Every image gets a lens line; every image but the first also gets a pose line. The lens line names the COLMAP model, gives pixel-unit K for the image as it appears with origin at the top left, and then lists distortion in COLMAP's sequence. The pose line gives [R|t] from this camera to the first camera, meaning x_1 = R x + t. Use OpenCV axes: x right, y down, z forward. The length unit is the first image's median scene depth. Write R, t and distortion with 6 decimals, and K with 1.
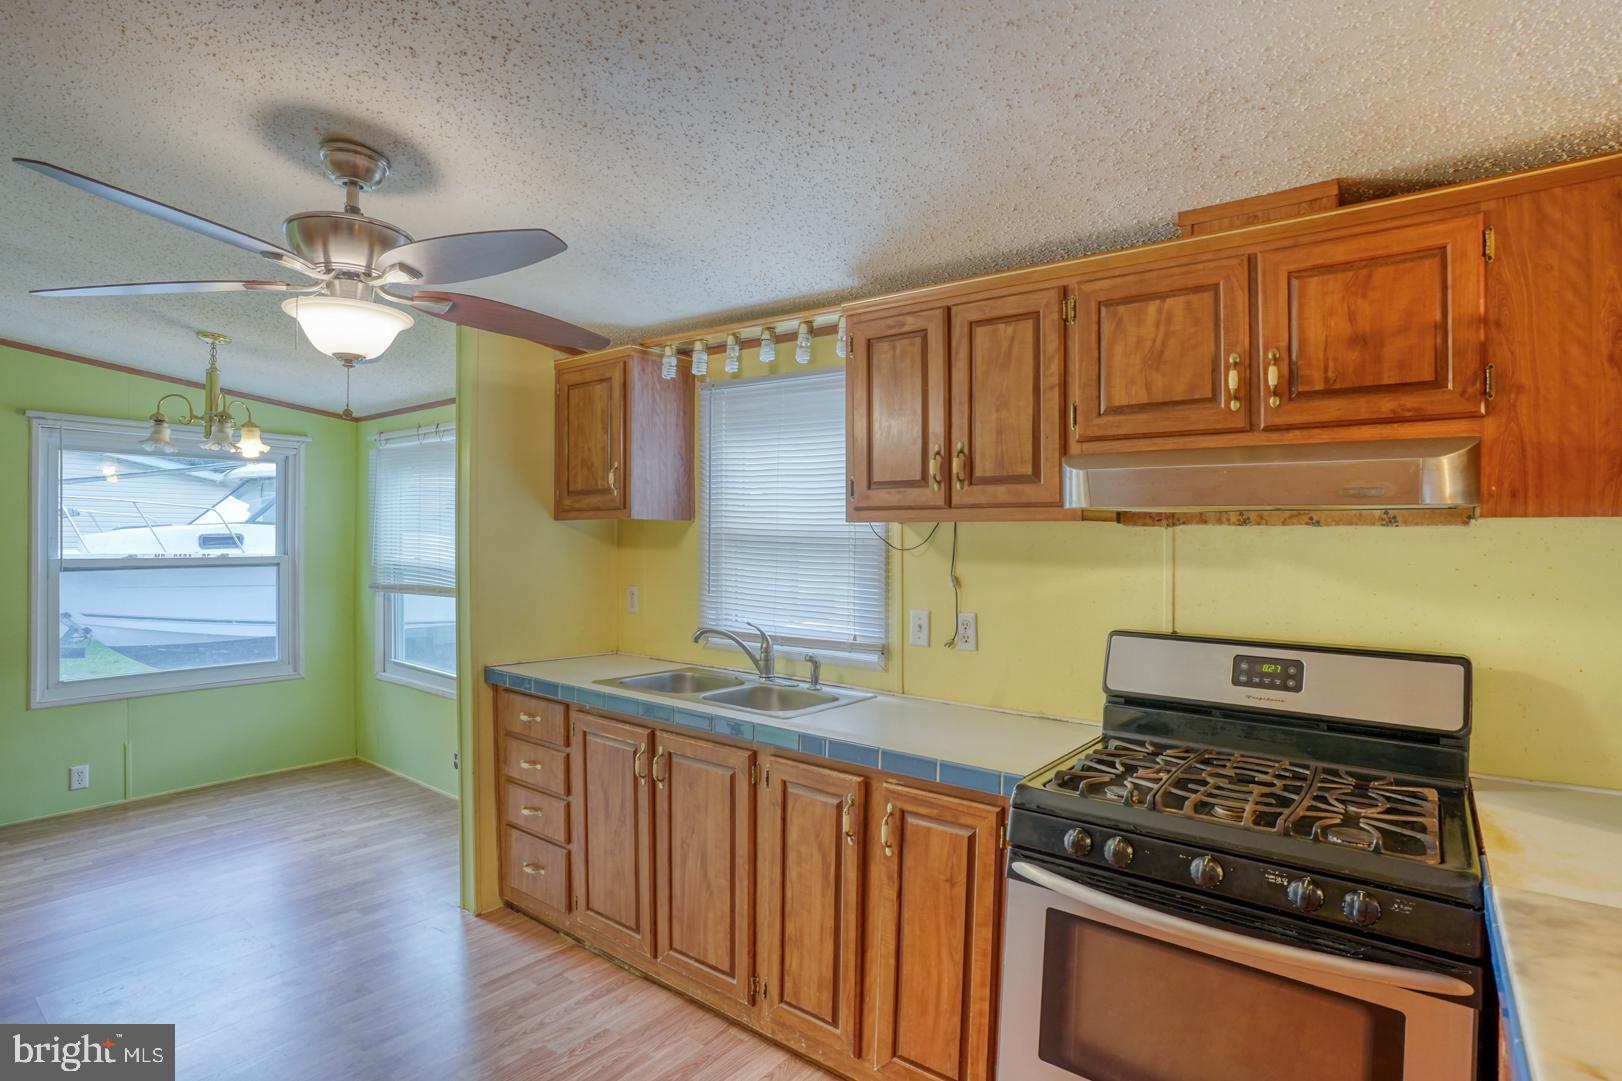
lens RADIAL K [[827.8, 0, 815.4], [0, 827.8, 535.1], [0, 0, 1]] dist [-0.072908, 0.025492]
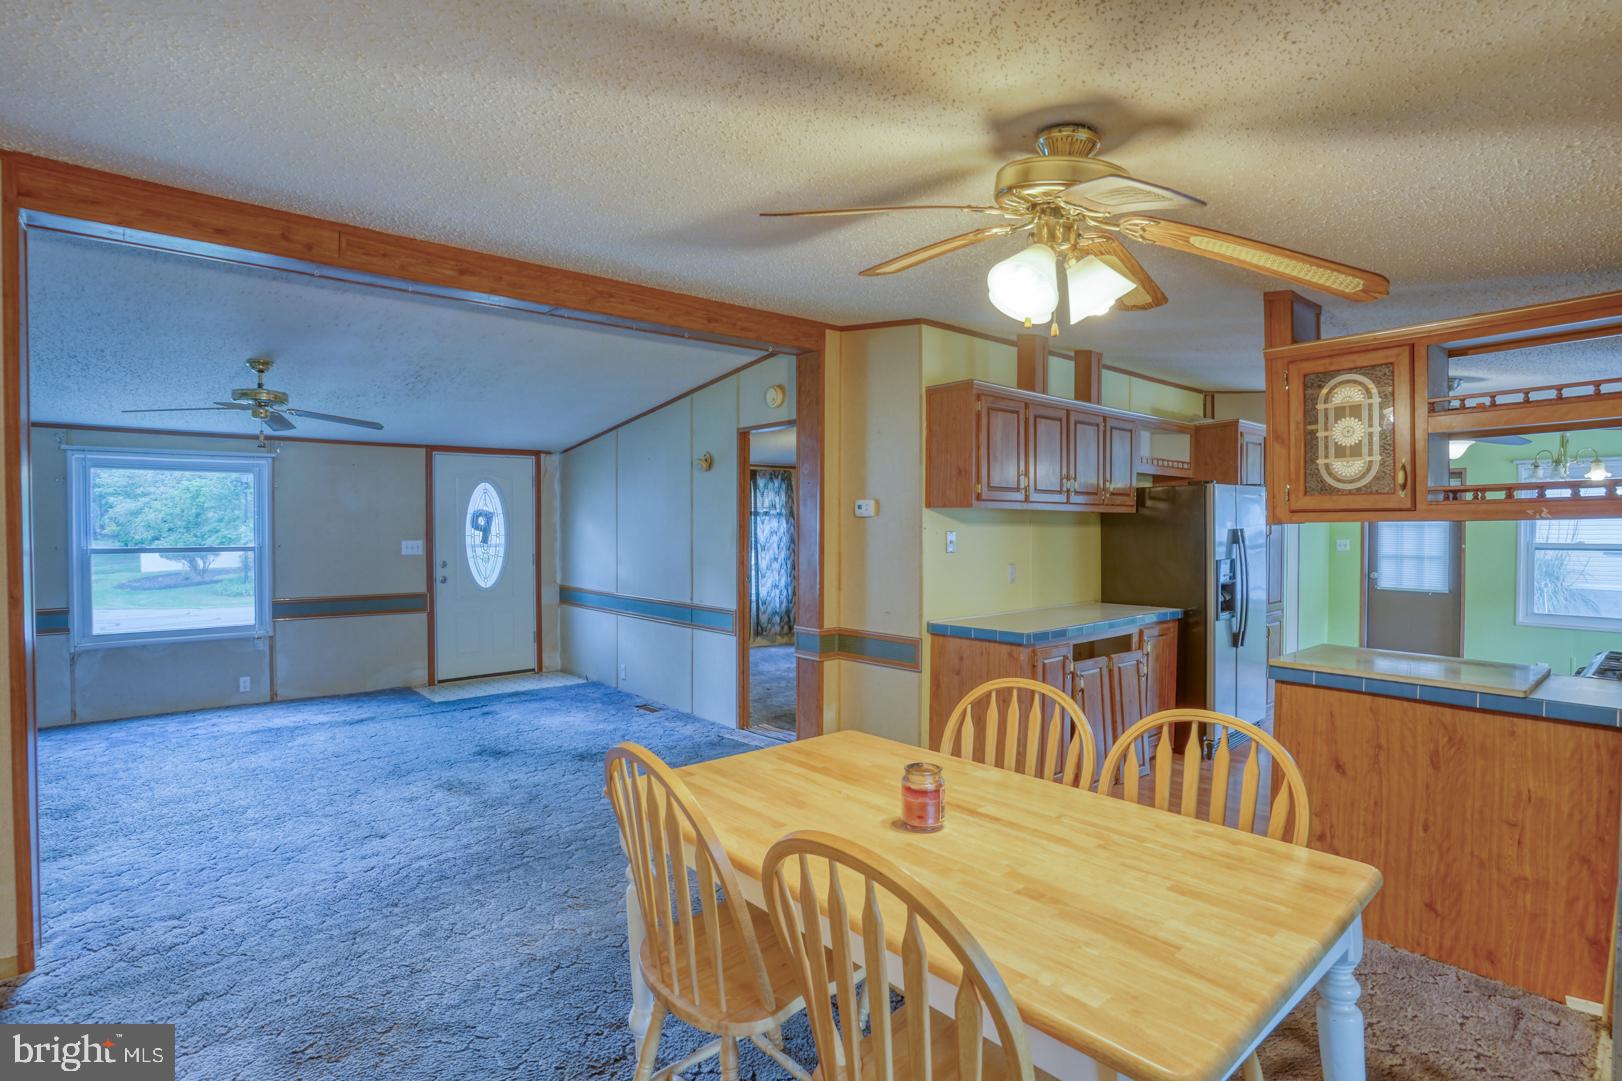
lens RADIAL K [[794.7, 0, 812.3], [0, 794.7, 545.8], [0, 0, 1]] dist [-0.087551, 0.038071]
pose [[-0.209067, 0.020465, -0.977687, 1.371886], [0.000050, 0.999781, 0.020917, 0.002575], [0.977901, 0.004324, -0.209022, -0.292226]]
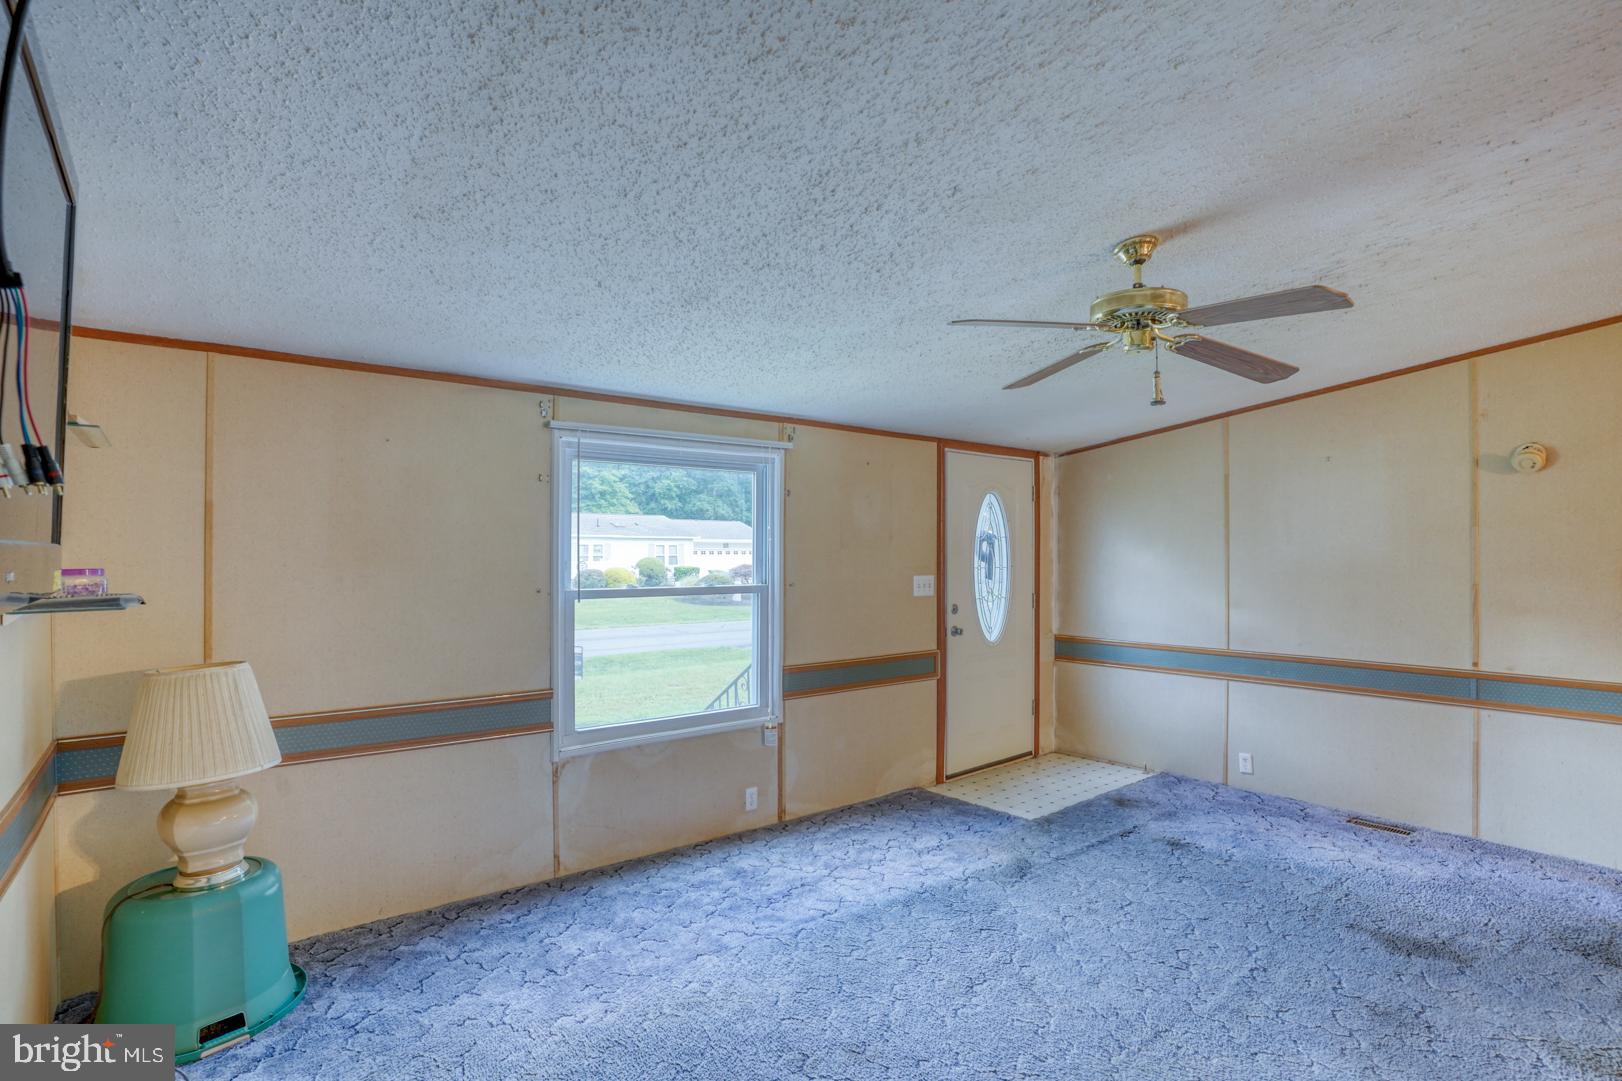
lens RADIAL K [[794.7, 0, 812.3], [0, 794.7, 545.8], [0, 0, 1]] dist [-0.087551, 0.038071]
pose [[-0.246134, -0.013949, -0.969135, 1.003089], [0.001397, 0.999890, -0.014747, -0.001950], [0.969235, -0.004984, -0.246088, -1.745156]]
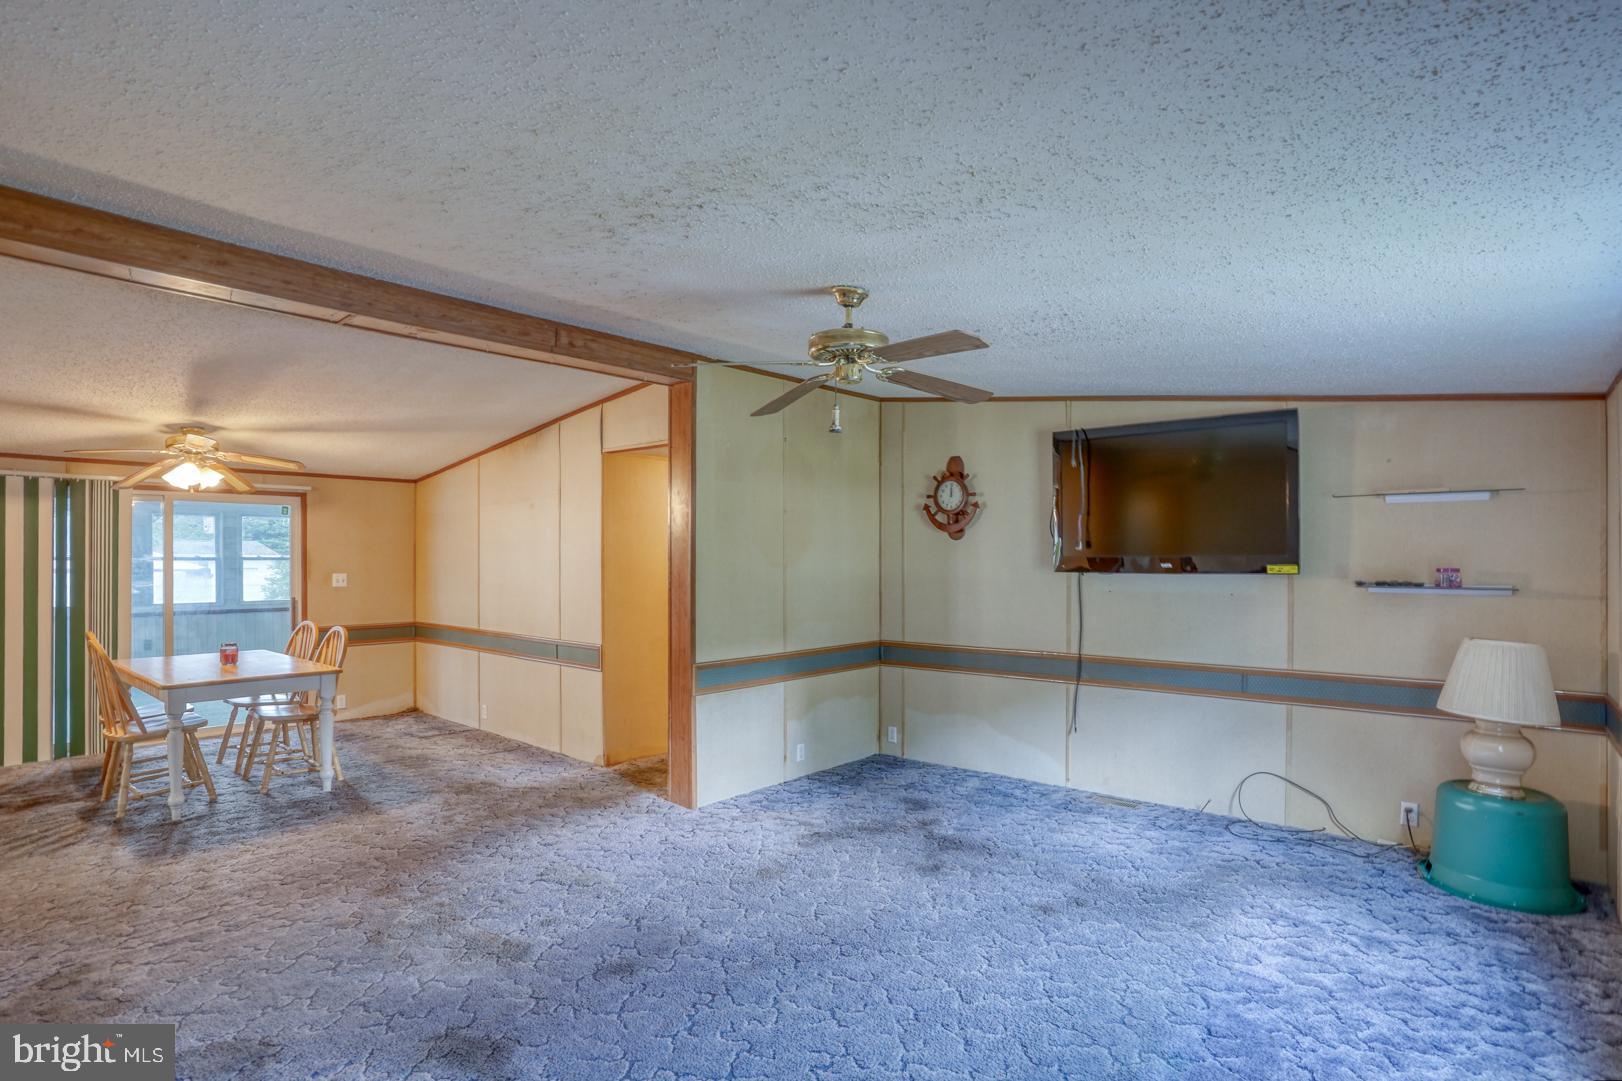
lens RADIAL K [[823.3, 0, 827.9], [0, 823.3, 556.7], [0, 0, 1]] dist [-0.089007, 0.042294]
pose [[0.054646, -0.000413, 0.998506, -0.783371], [-0.005390, 0.999985, 0.000709, -0.005943], [-0.998491, -0.005421, 0.054643, -1.652037]]
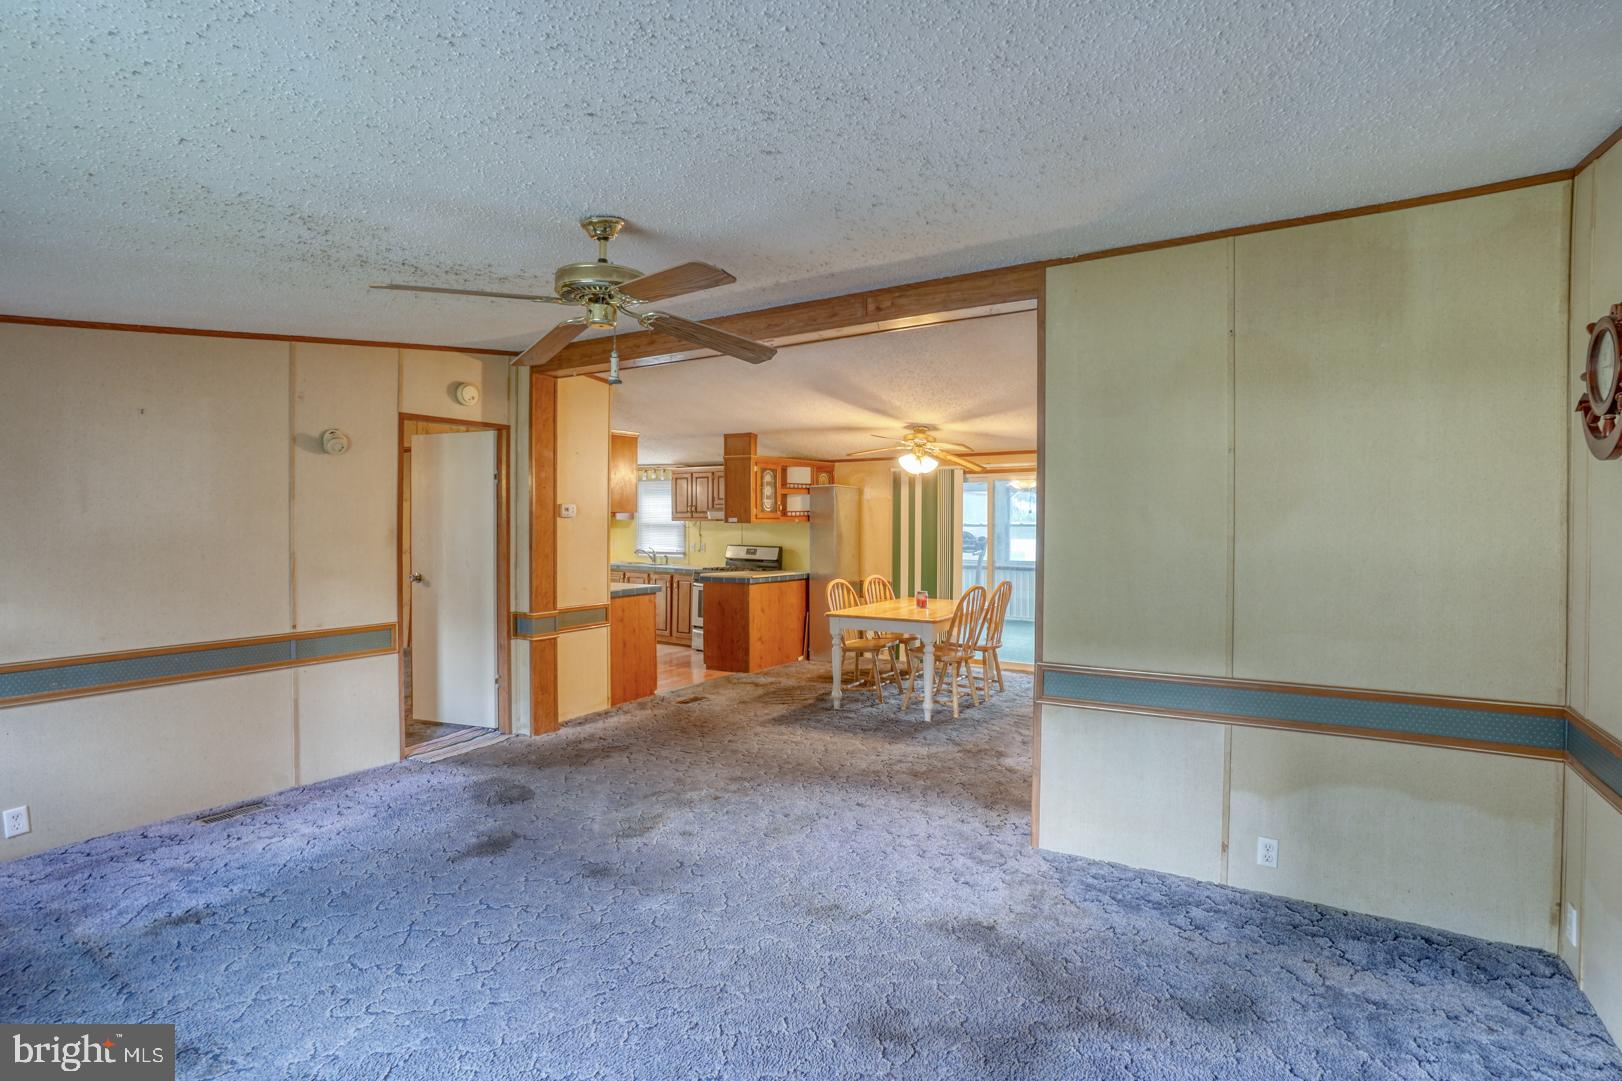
lens RADIAL K [[802.4, 0, 796.0], [0, 802.4, 526.8], [0, 0, 1]] dist [-0.080300, 0.037323]
pose [[0.997684, -0.004565, 0.067861, 0.309707], [0.004162, 0.999973, 0.006086, -0.006668], [-0.067887, -0.005790, 0.997676, -2.444210]]
